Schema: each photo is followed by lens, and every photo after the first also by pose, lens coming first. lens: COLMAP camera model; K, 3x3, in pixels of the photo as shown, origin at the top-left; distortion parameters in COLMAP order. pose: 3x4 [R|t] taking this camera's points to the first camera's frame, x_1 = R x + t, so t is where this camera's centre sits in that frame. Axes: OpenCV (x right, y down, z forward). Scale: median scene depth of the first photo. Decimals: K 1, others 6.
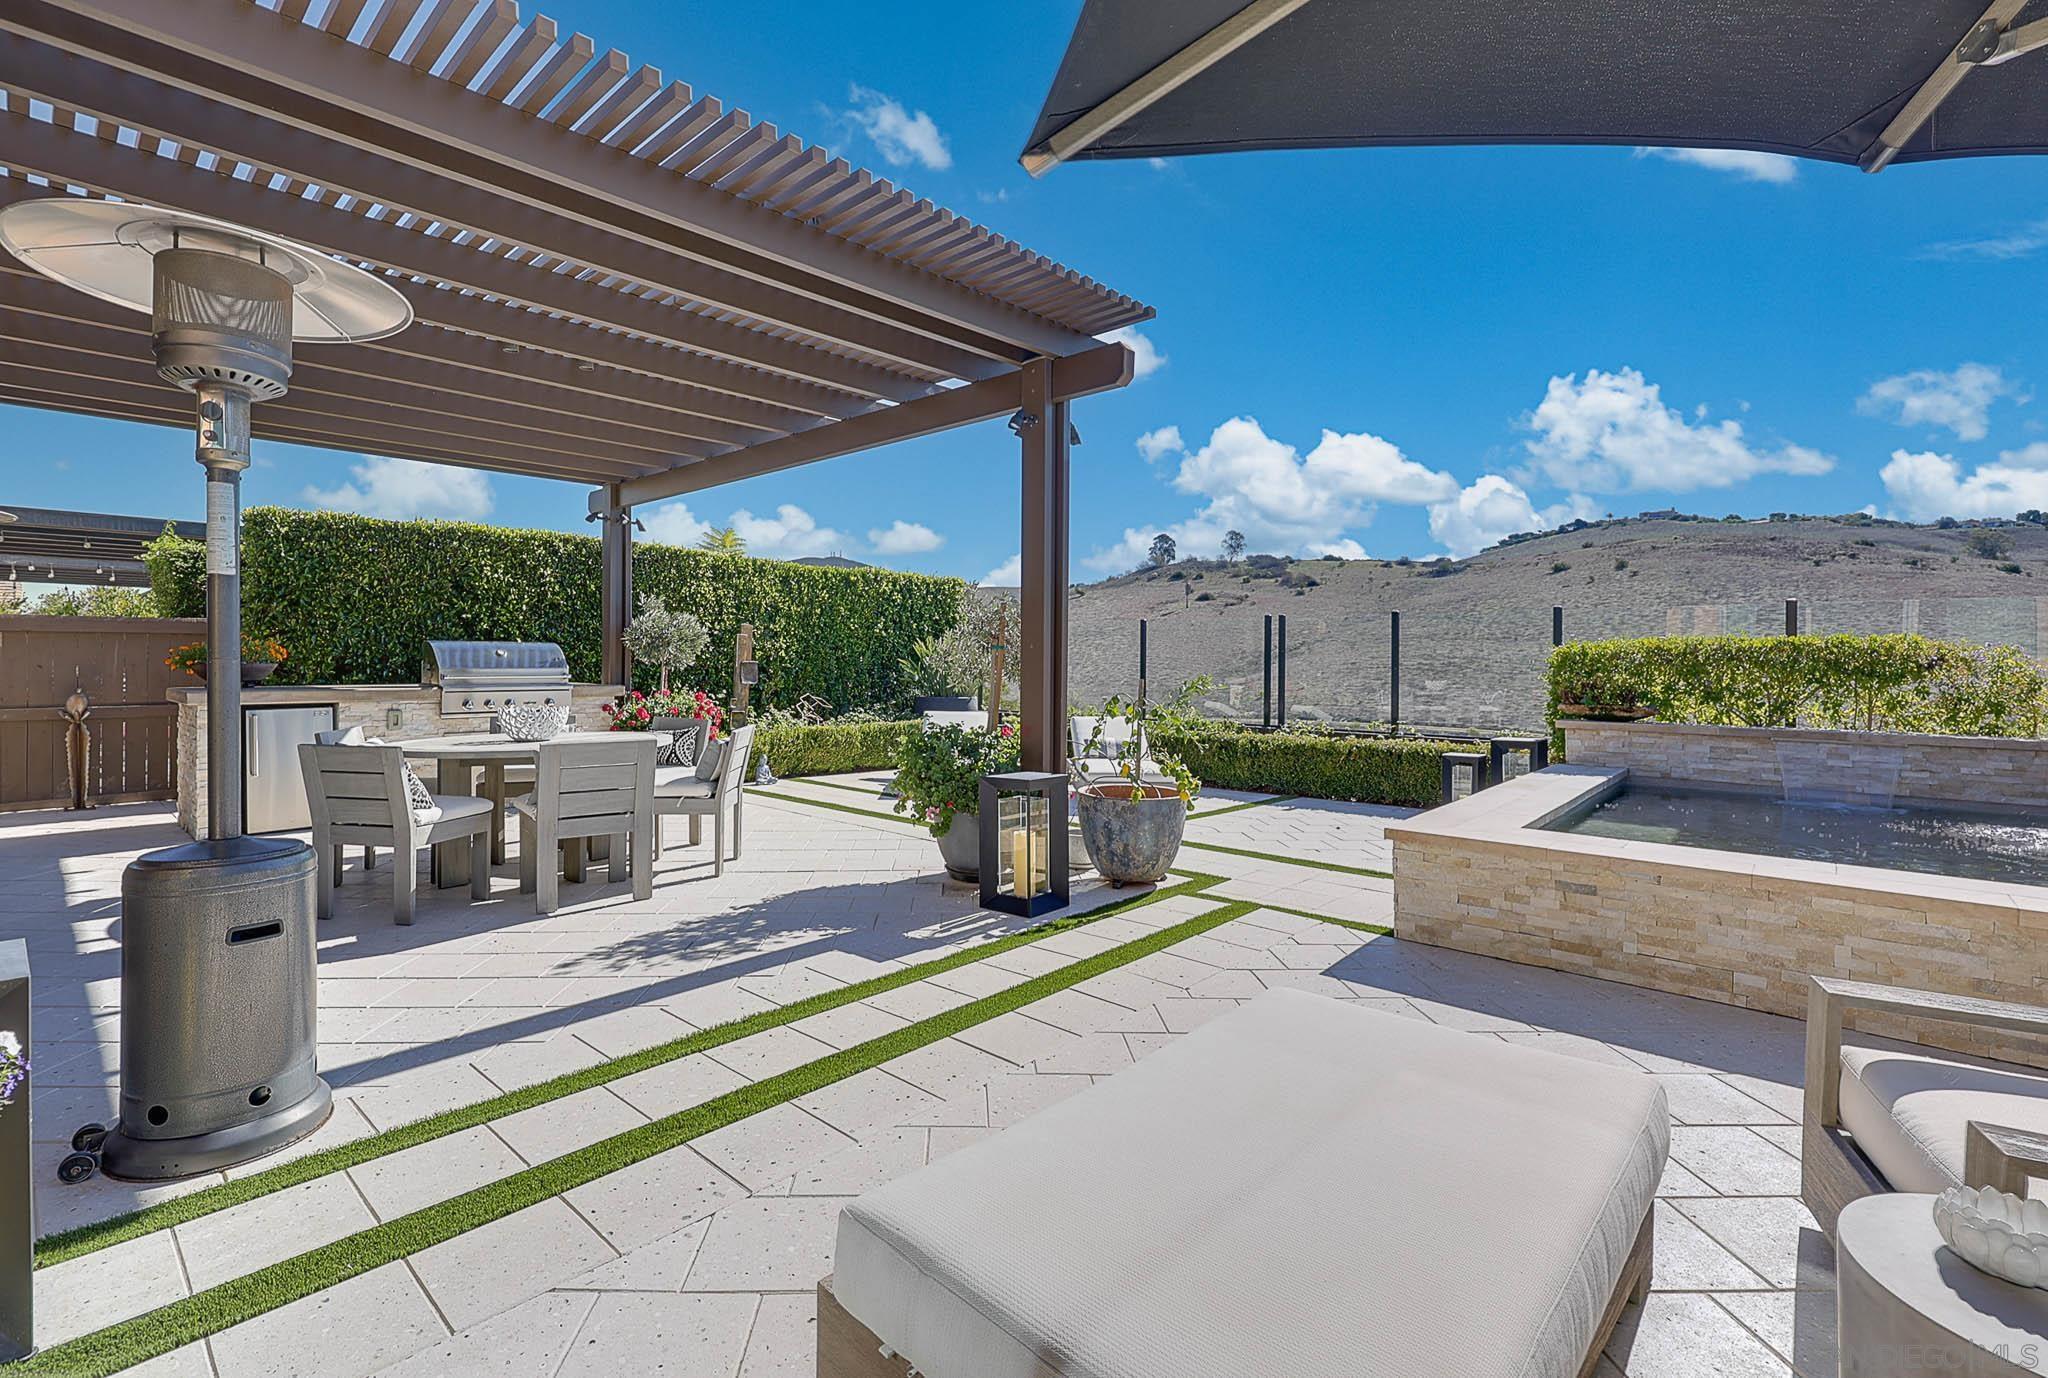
lens RADIAL K [[919.6, 0, 1001.9], [0, 919.6, 679.3], [0, 0, 1]] dist [-0.002737, -0.000652]
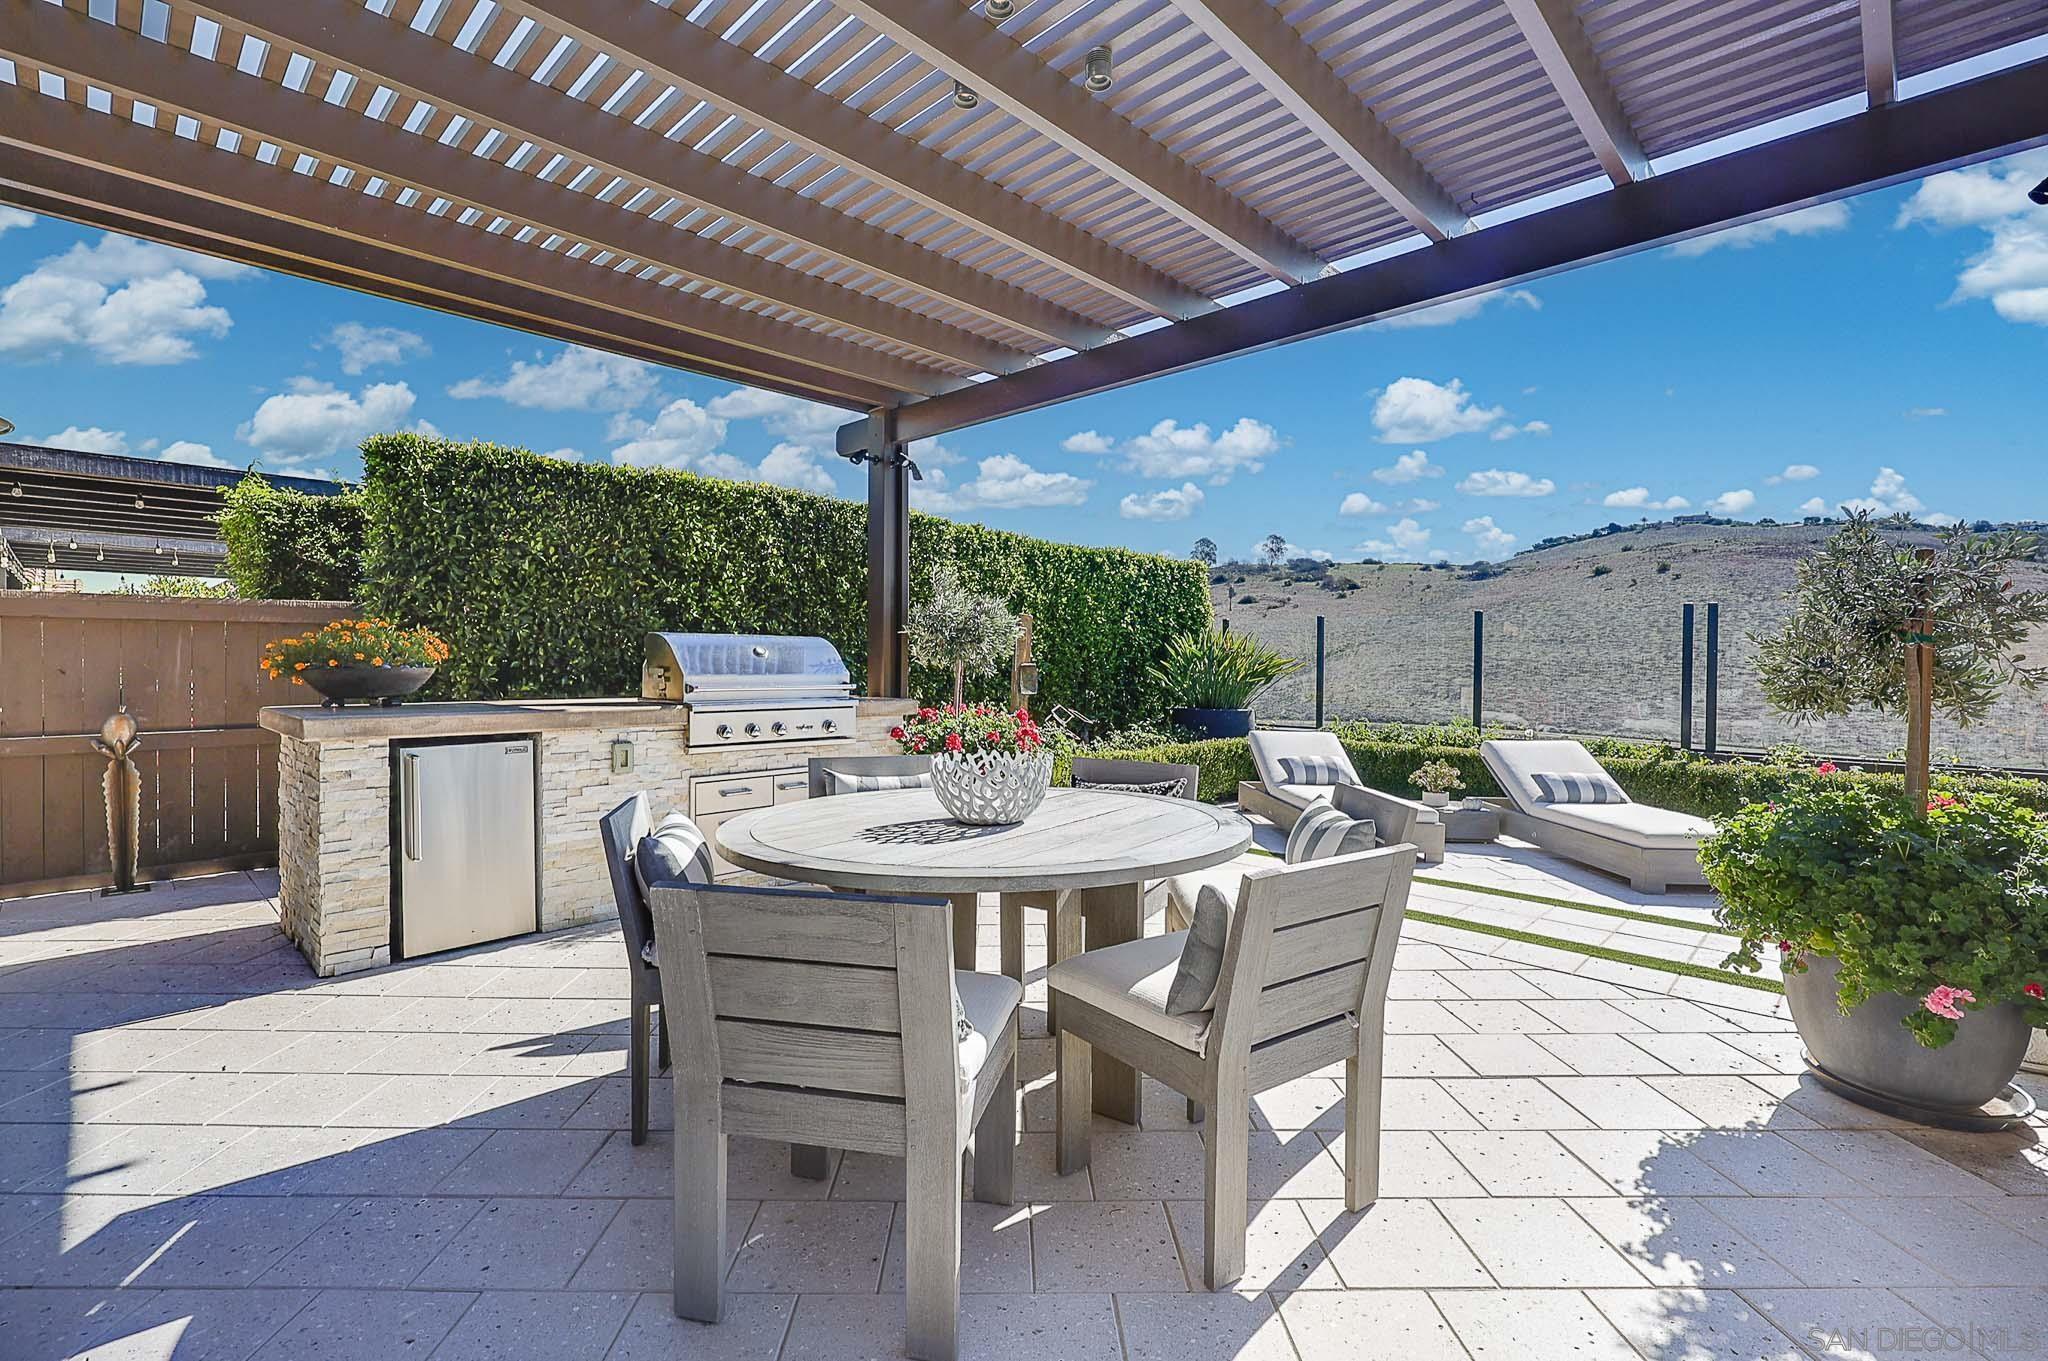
lens RADIAL K [[896.8, 0, 1029.5], [0, 896.8, 689.8], [0, 0, 1]] dist [-0.001001, 0.000067]
pose [[0.999941, 0.001019, -0.010809, -0.291467], [-0.000910, 0.999949, 0.010055, -0.006575], [0.010819, -0.010045, 0.999891, 0.303402]]
